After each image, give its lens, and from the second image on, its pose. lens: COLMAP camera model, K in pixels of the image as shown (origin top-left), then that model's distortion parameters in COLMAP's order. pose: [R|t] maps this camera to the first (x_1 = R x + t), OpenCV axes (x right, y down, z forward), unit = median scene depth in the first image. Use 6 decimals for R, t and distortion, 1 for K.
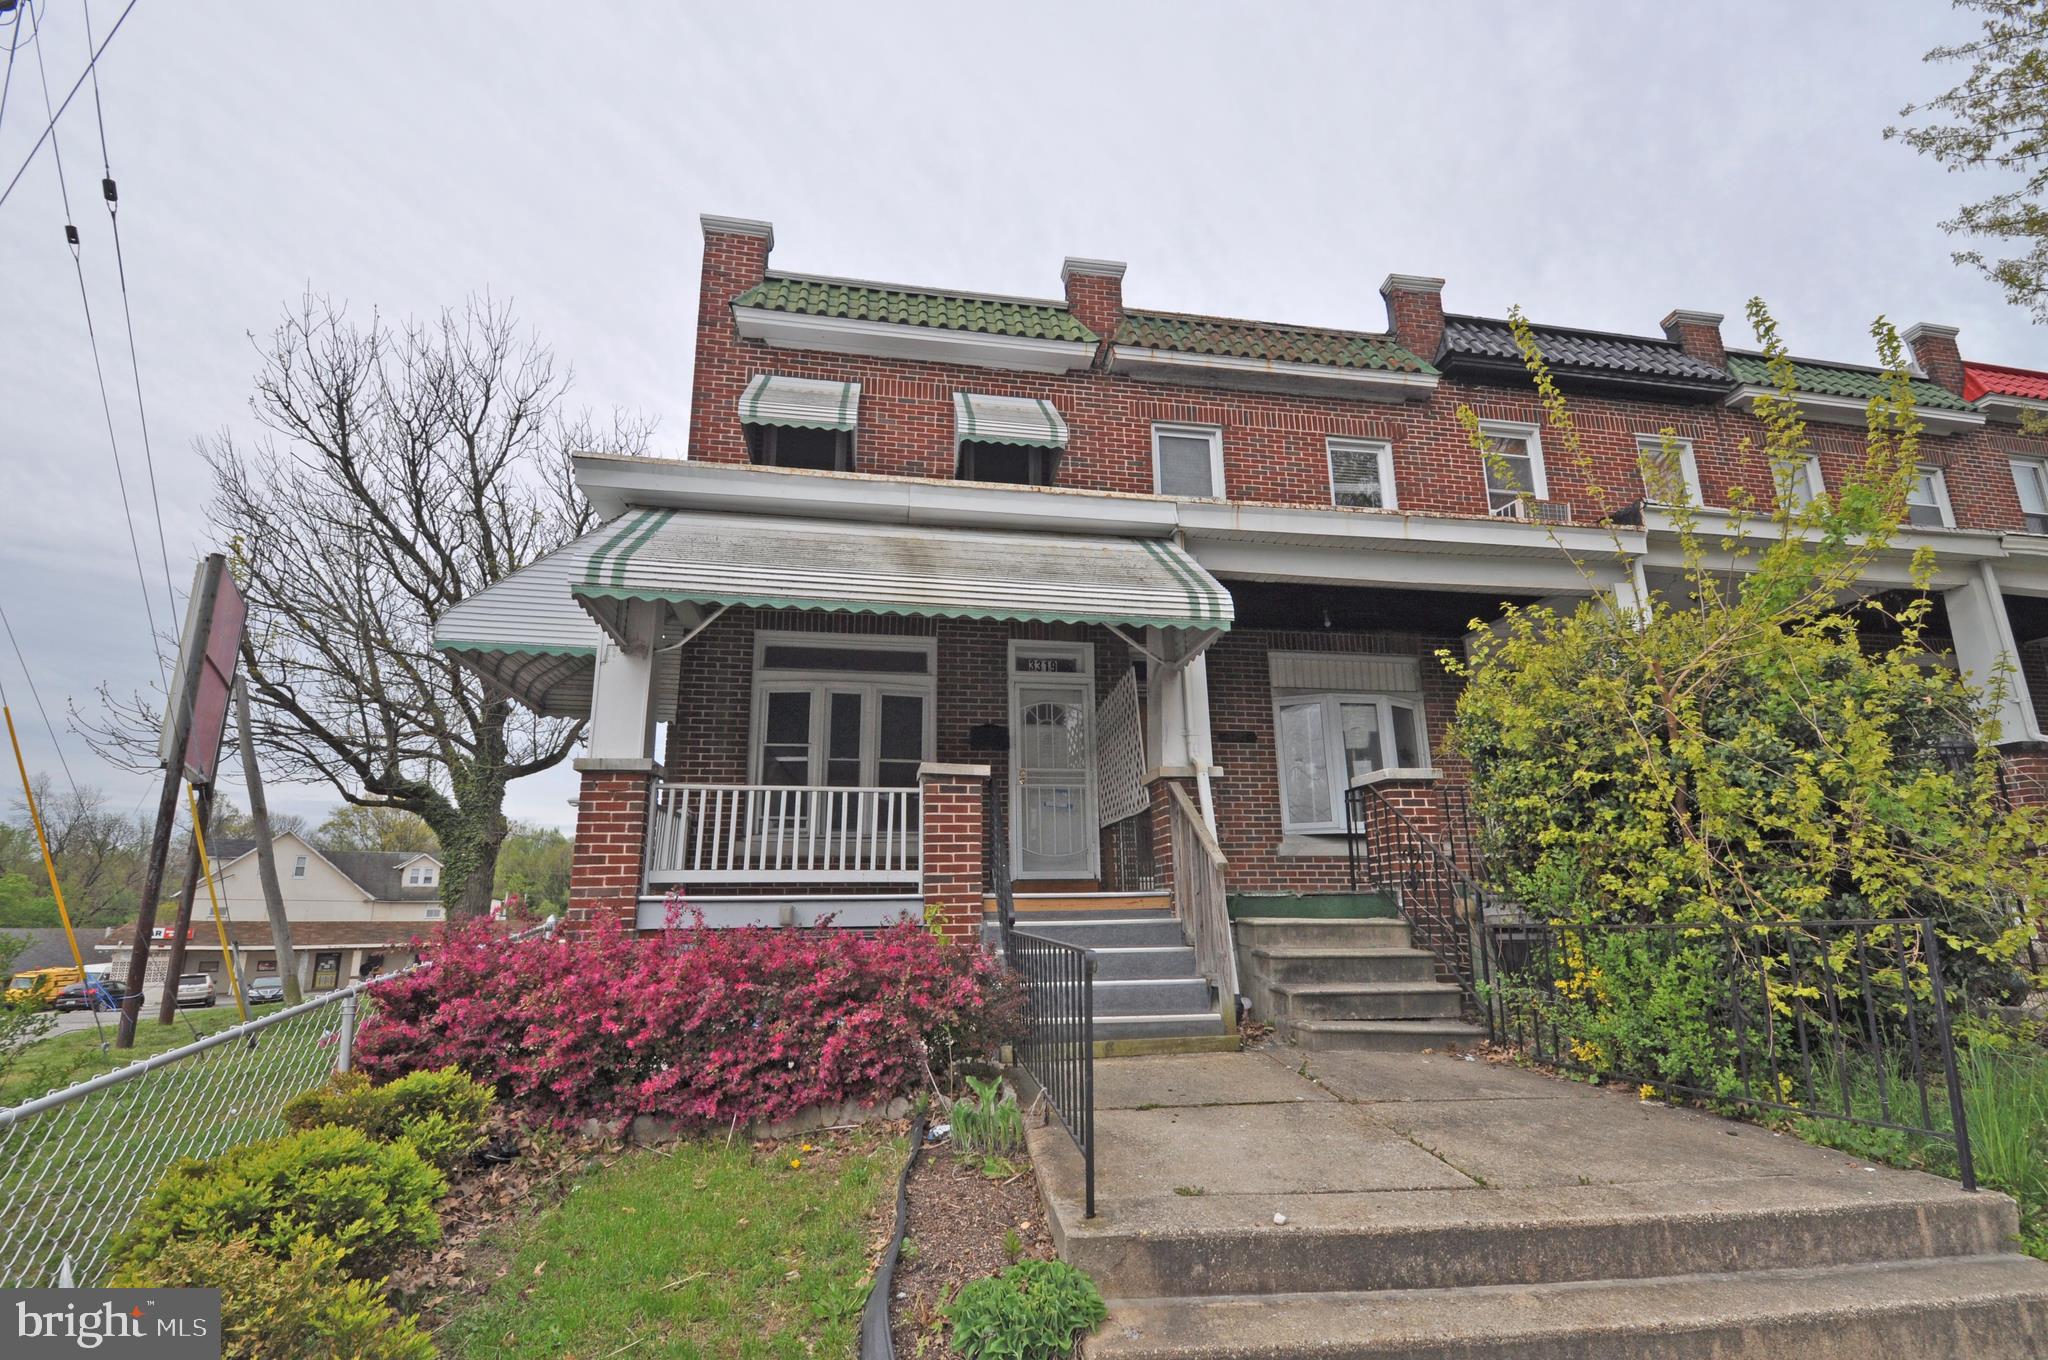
lens RADIAL K [[946.4, 0, 1044.1], [0, 946.4, 718.9], [0, 0, 1]] dist [0.012363, -0.028503]
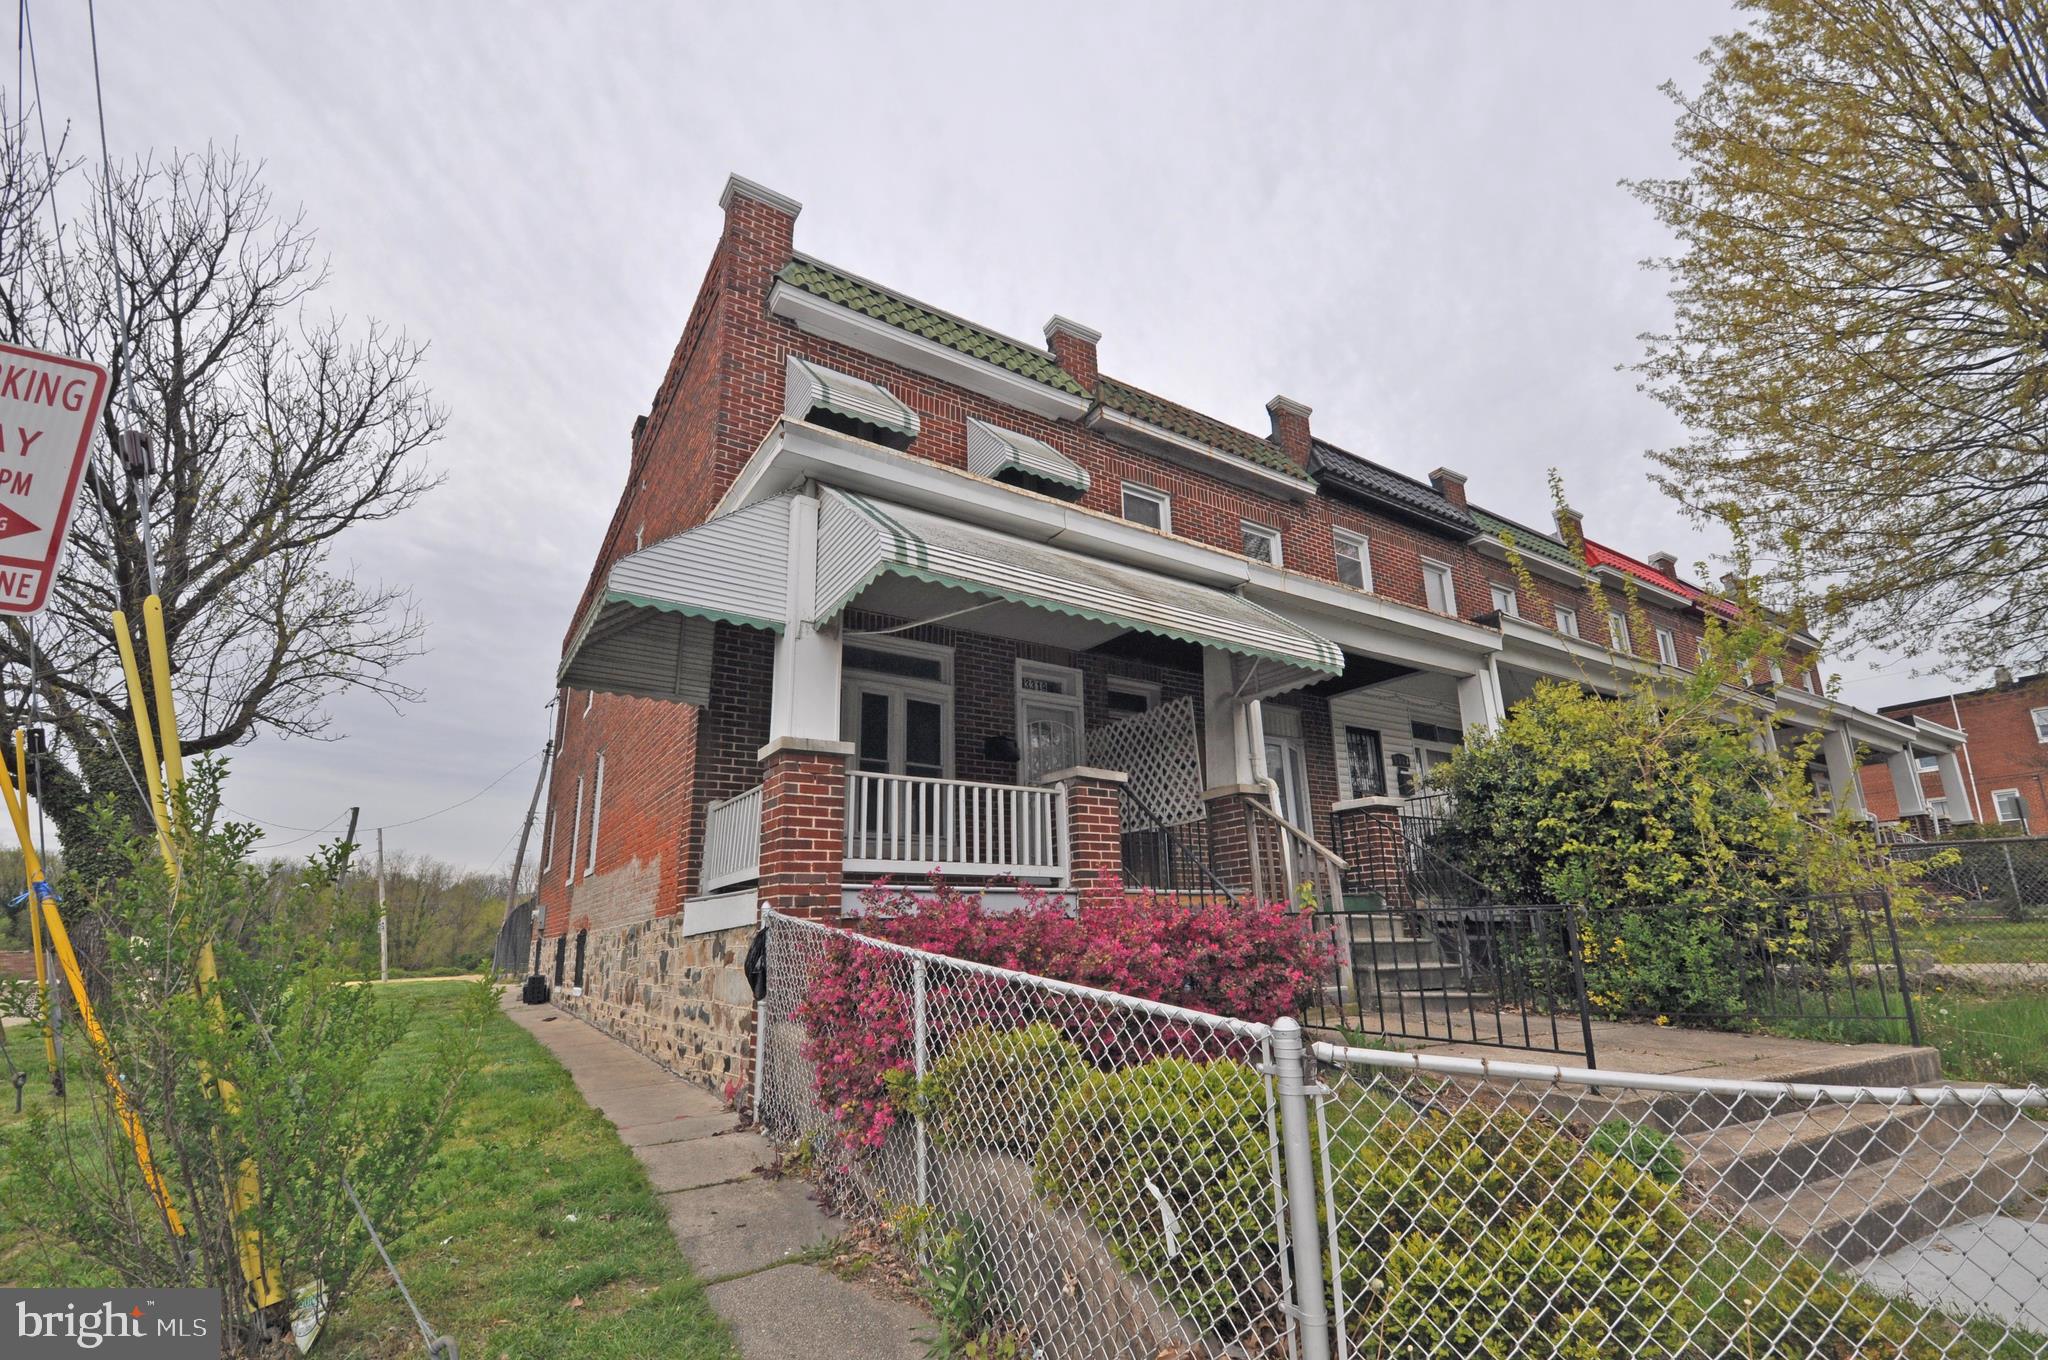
lens RADIAL K [[946.4, 0, 1044.1], [0, 946.4, 718.9], [0, 0, 1]] dist [0.012363, -0.028503]
pose [[0.908938, 0.088388, 0.407455, -0.434570], [-0.074093, 0.995958, -0.050767, 0.035757], [-0.410296, 0.015954, 0.911813, 0.020992]]
